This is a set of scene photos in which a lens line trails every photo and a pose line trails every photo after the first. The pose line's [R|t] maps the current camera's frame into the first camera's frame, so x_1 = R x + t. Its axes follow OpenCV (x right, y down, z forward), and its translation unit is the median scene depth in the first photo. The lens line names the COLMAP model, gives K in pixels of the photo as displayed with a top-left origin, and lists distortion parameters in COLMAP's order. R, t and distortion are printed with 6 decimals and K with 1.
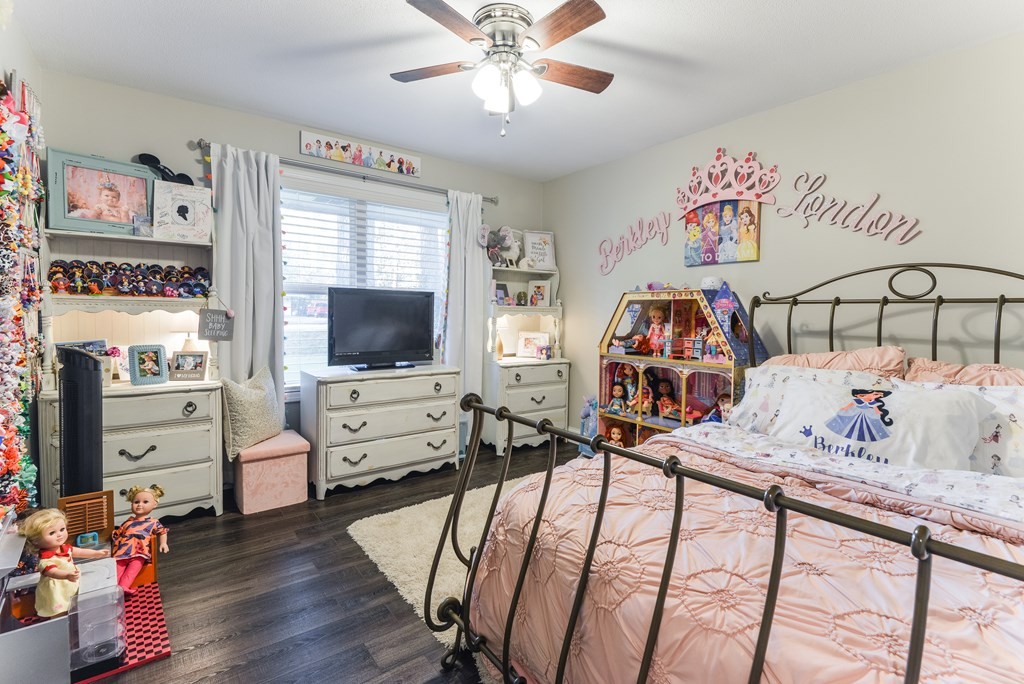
lens RADIAL K [[481.7, 0, 513.6], [0, 481.7, 333.6], [0, 0, 1]] dist [0.000258, -0.000015]
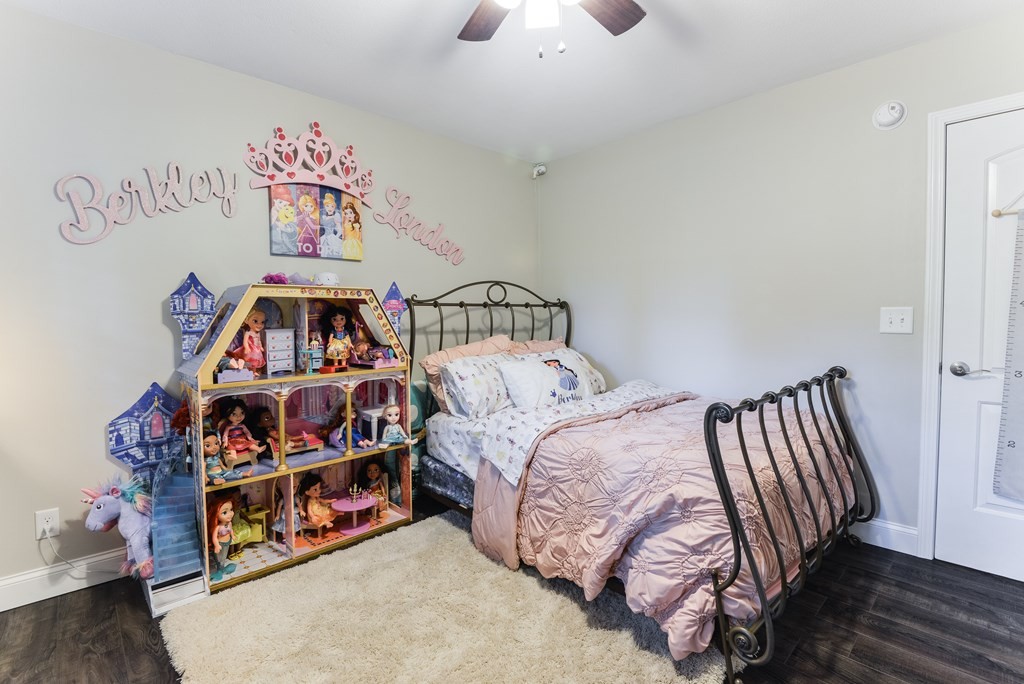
lens RADIAL K [[481.7, 0, 513.2], [0, 481.7, 344.9], [0, 0, 1]] dist [0.000258, -0.000015]
pose [[-0.135696, -0.066762, 0.988499, -0.494334], [0.053504, 0.995777, 0.074599, -0.036836], [-0.989305, 0.063011, -0.131551, 0.799140]]
